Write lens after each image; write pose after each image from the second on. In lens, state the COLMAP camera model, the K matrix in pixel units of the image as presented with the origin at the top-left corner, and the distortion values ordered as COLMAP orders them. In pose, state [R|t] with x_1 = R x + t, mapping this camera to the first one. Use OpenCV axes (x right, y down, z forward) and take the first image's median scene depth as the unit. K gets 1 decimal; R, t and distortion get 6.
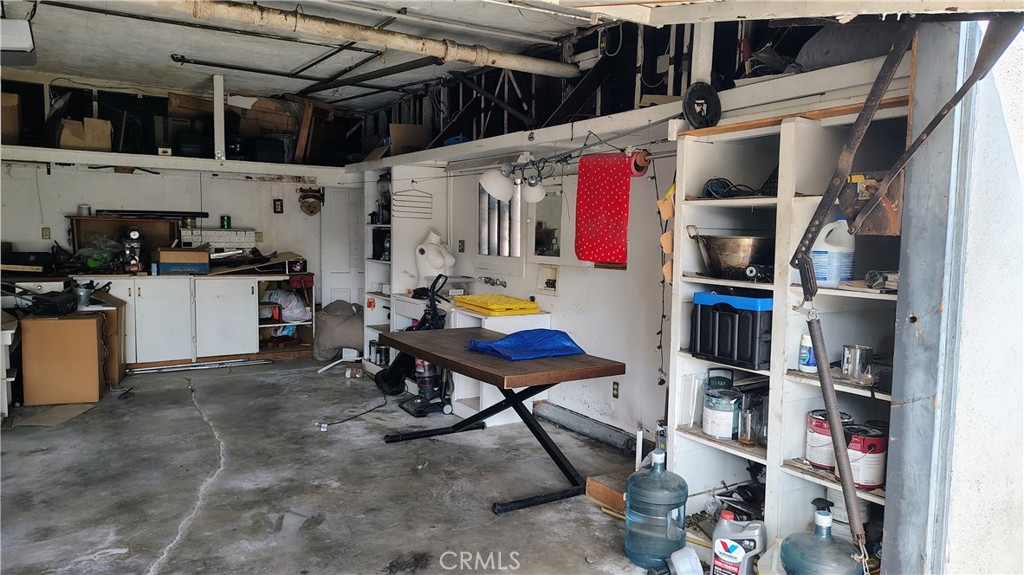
lens RADIAL K [[705.5, 0, 512.7], [0, 705.5, 287.9], [0, 0, 1]] dist [0.032596, -0.014327]
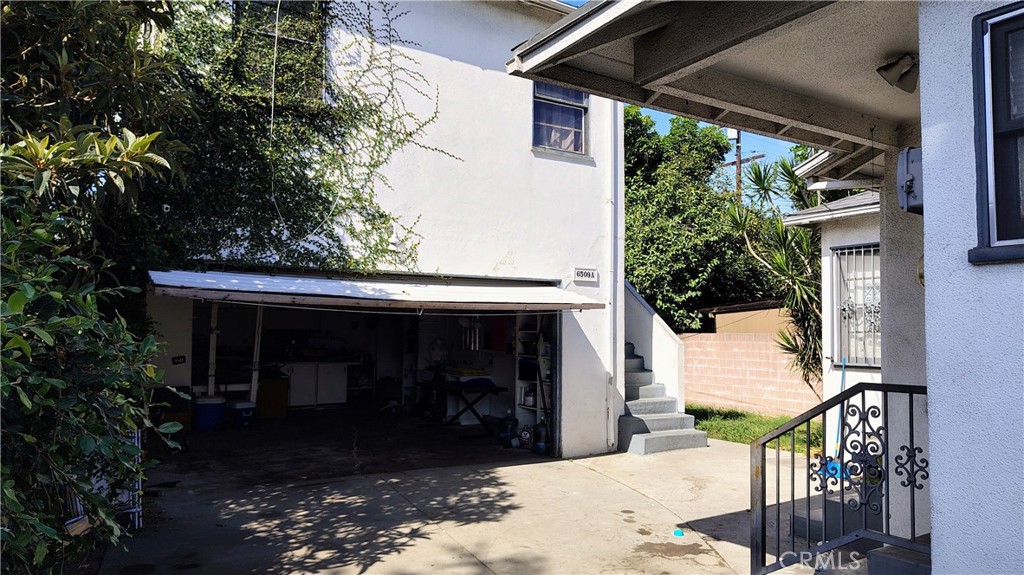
lens RADIAL K [[705.5, 0, 519.4], [0, 705.5, 291.3], [0, 0, 1]] dist [0.032596, -0.014327]
pose [[0.999962, -0.008737, -0.000003, 0.125050], [0.008653, 0.990360, -0.138250, 0.069893], [0.001211, 0.138245, 0.990397, -1.057380]]
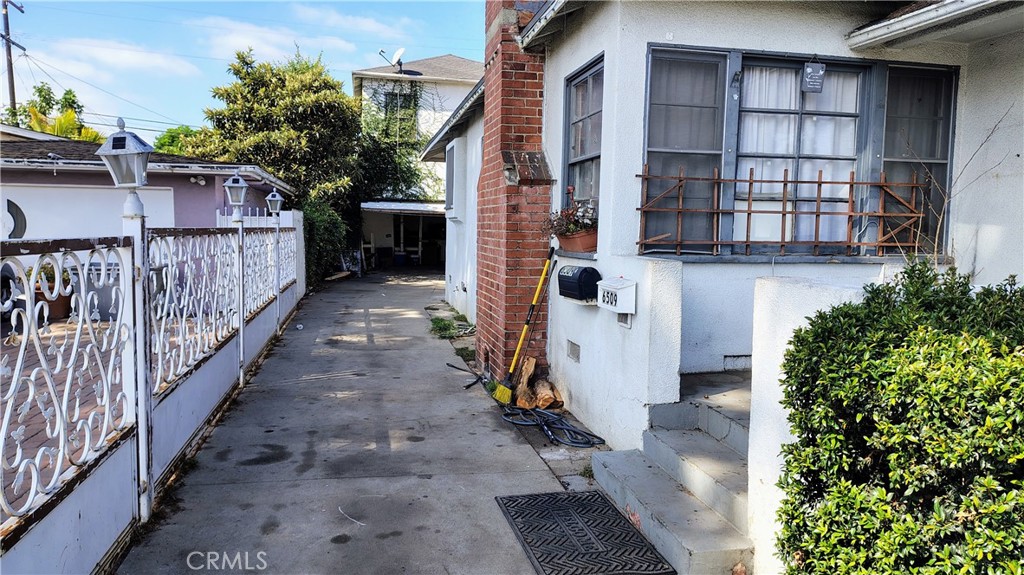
lens RADIAL K [[705.5, 0, 508.2], [0, 705.5, 287.0], [0, 0, 1]] dist [0.032596, -0.014327]
pose [[0.931014, 0.023575, -0.364221, 2.772854], [-0.025656, 0.999670, -0.000875, 0.479218], [0.364080, 0.010159, 0.931312, -4.694256]]
